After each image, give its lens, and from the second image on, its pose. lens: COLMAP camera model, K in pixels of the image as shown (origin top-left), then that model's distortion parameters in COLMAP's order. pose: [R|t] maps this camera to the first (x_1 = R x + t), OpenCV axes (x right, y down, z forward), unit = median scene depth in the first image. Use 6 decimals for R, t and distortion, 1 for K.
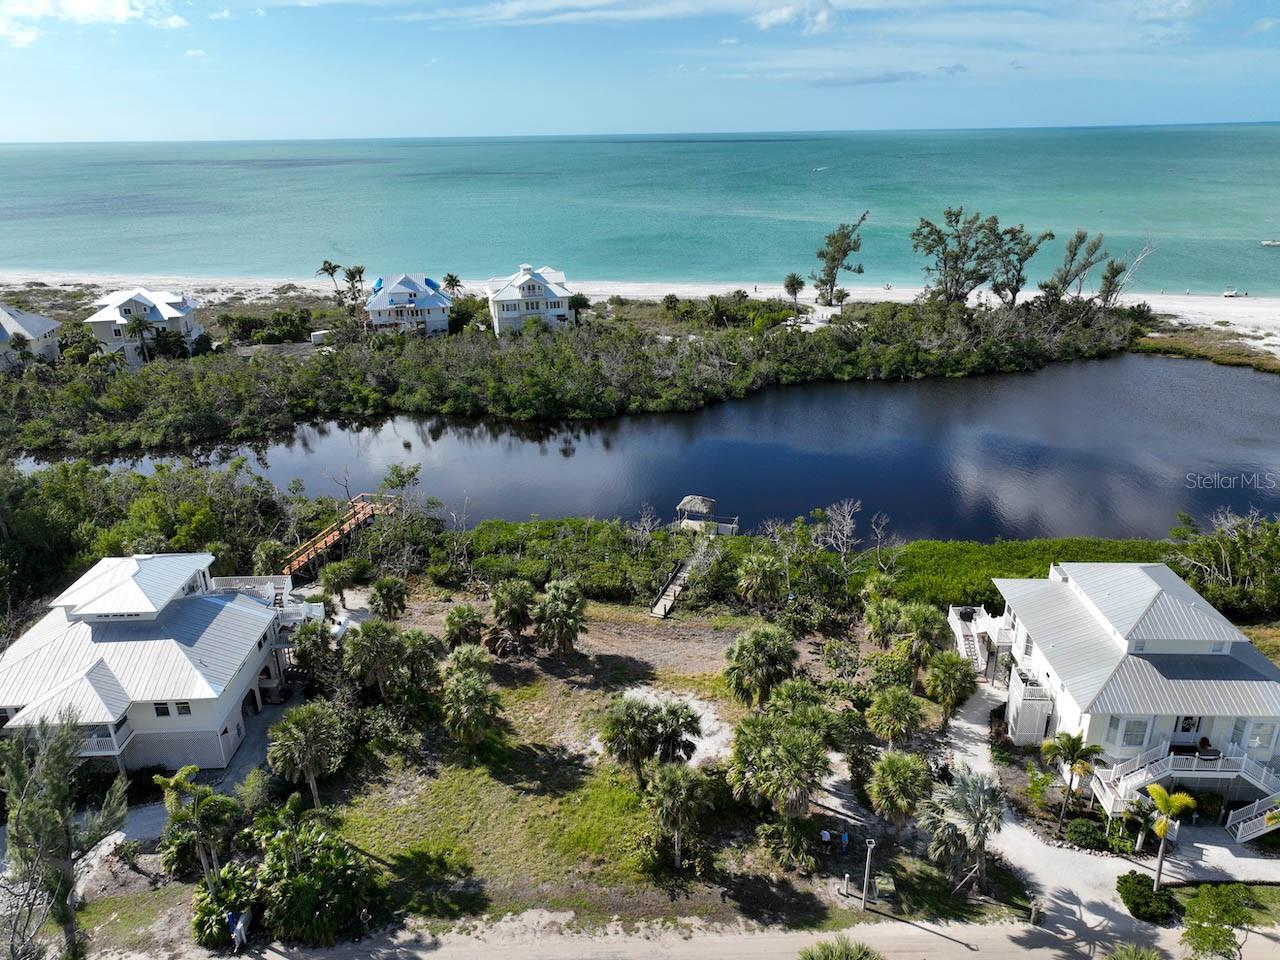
lens RADIAL K [[892.7, 0, 641.3], [0, 892.7, 477.6], [0, 0, 1]] dist [-0.001790, 0.017388]
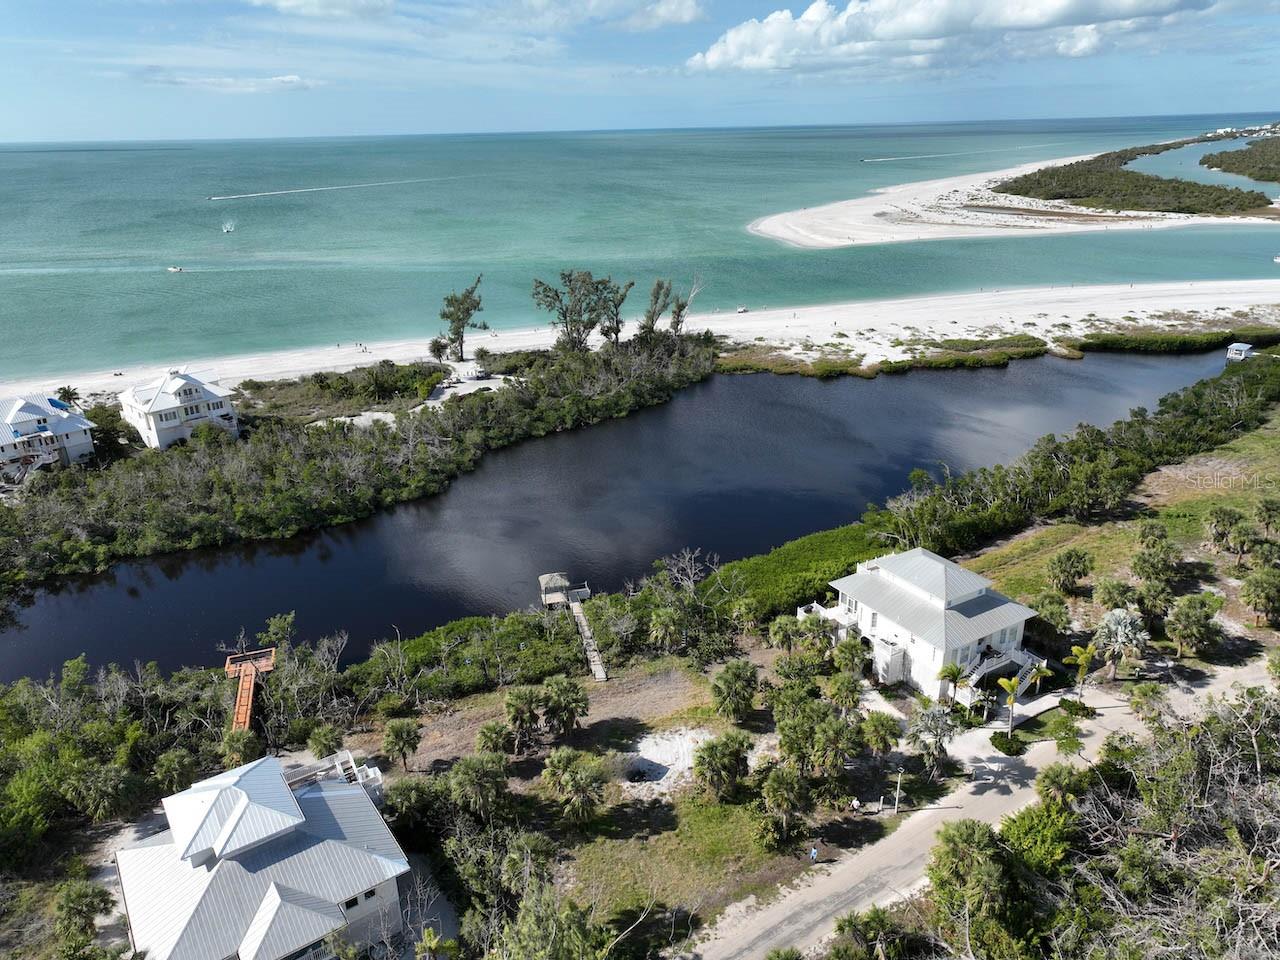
lens RADIAL K [[892.7, 0, 634.9], [0, 892.7, 488.6], [0, 0, 1]] dist [-0.001790, 0.017388]
pose [[0.841273, -0.207575, 0.499171, -0.250292], [0.205561, 0.976818, 0.059759, -0.083328], [-0.500004, 0.052336, 0.864440, -0.052195]]
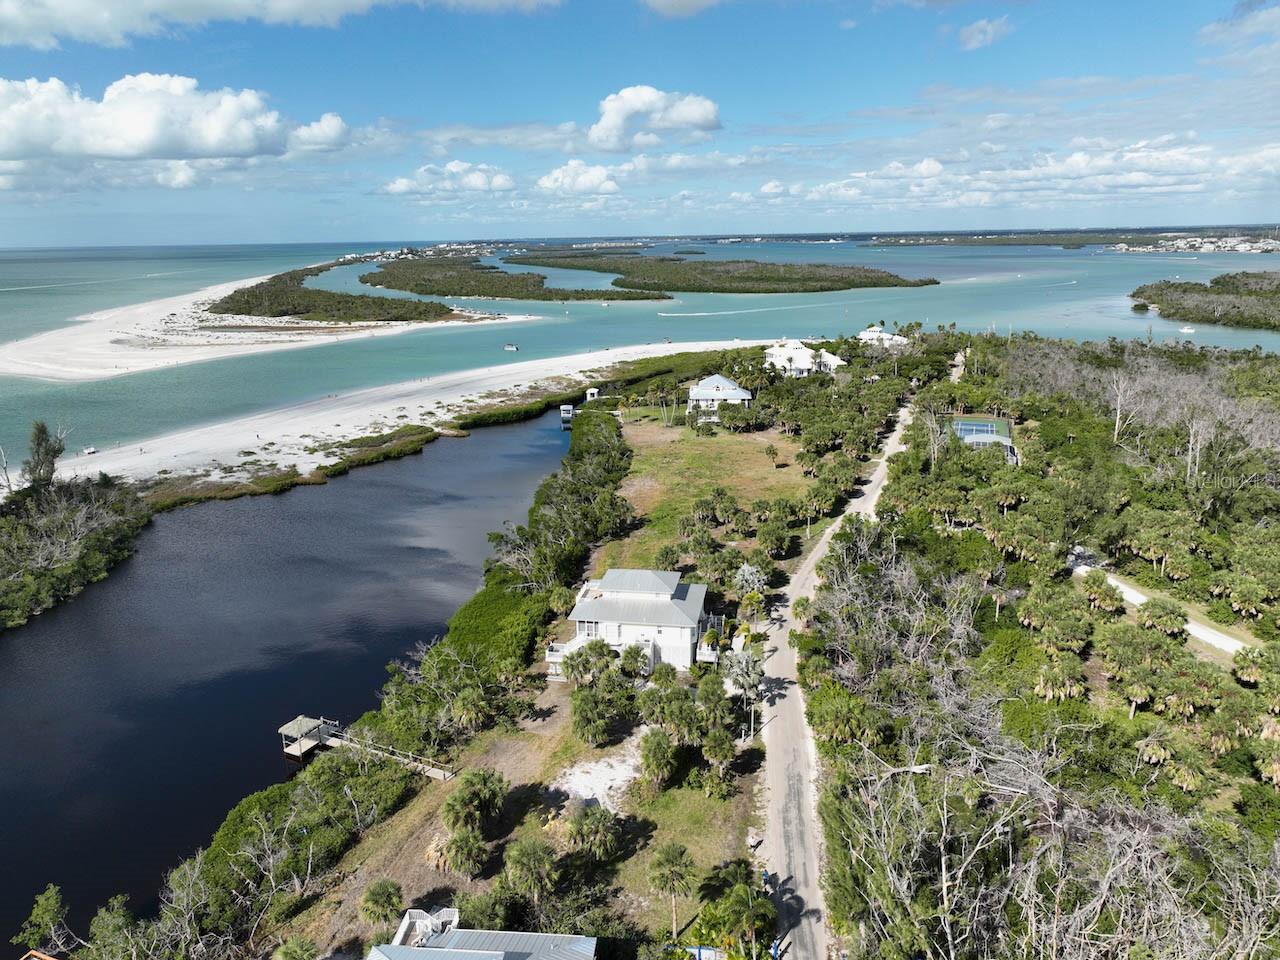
lens RADIAL K [[892.7, 0, 636.2], [0, 892.7, 481.9], [0, 0, 1]] dist [-0.001790, 0.017388]
pose [[0.136923, -0.253804, 0.957515, -0.508176], [0.374452, 0.908158, 0.187176, -0.173437], [-0.917081, 0.332915, 0.219385, 0.180468]]
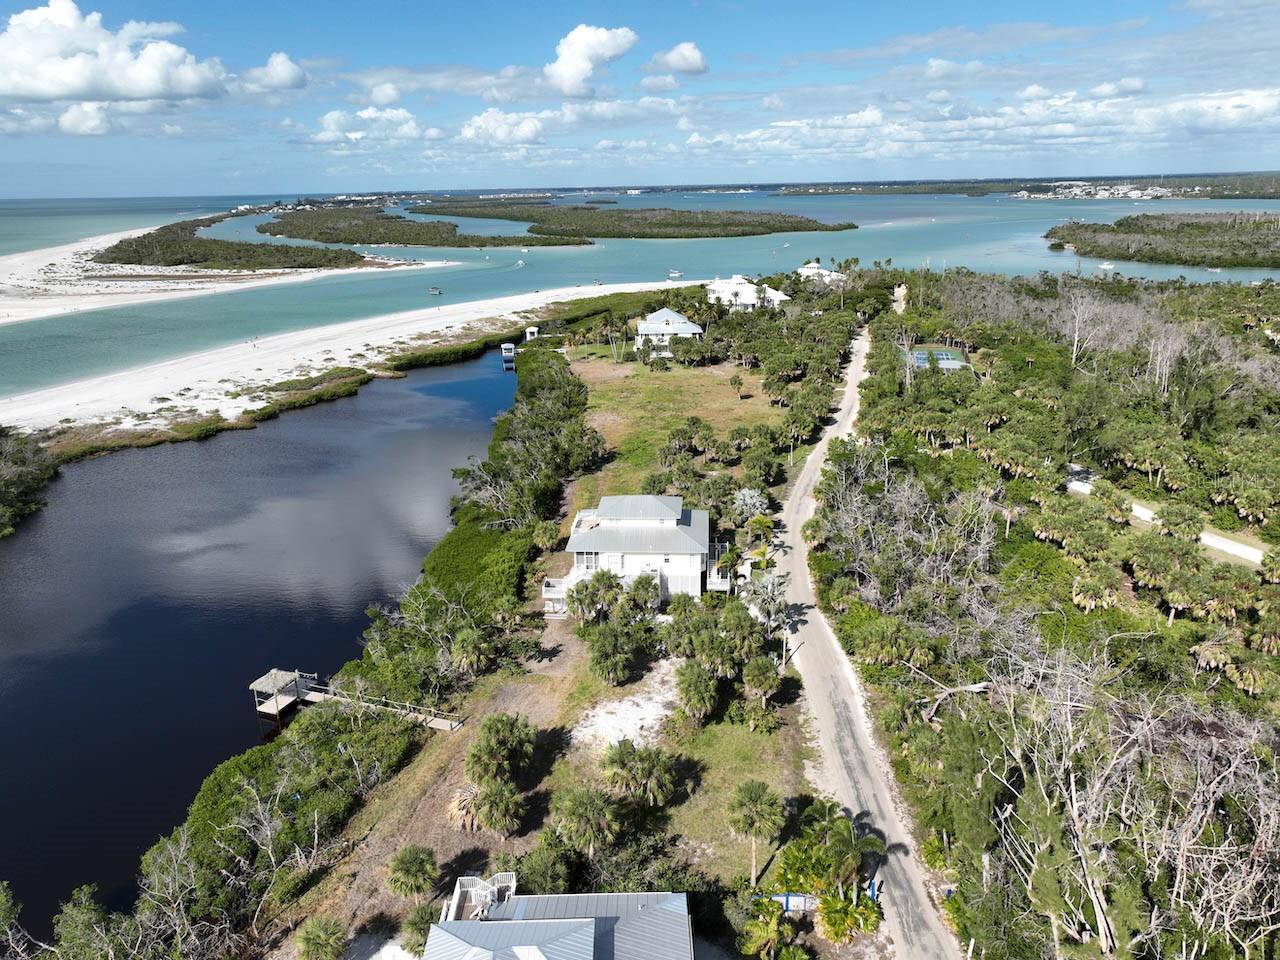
lens RADIAL K [[892.7, 0, 638.2], [0, 892.7, 471.6], [0, 0, 1]] dist [-0.001790, 0.017388]
pose [[0.035531, -0.293370, 0.955339, -0.459586], [0.378630, 0.888629, 0.258802, -0.159415], [-0.924866, 0.352524, 0.142653, 0.265469]]
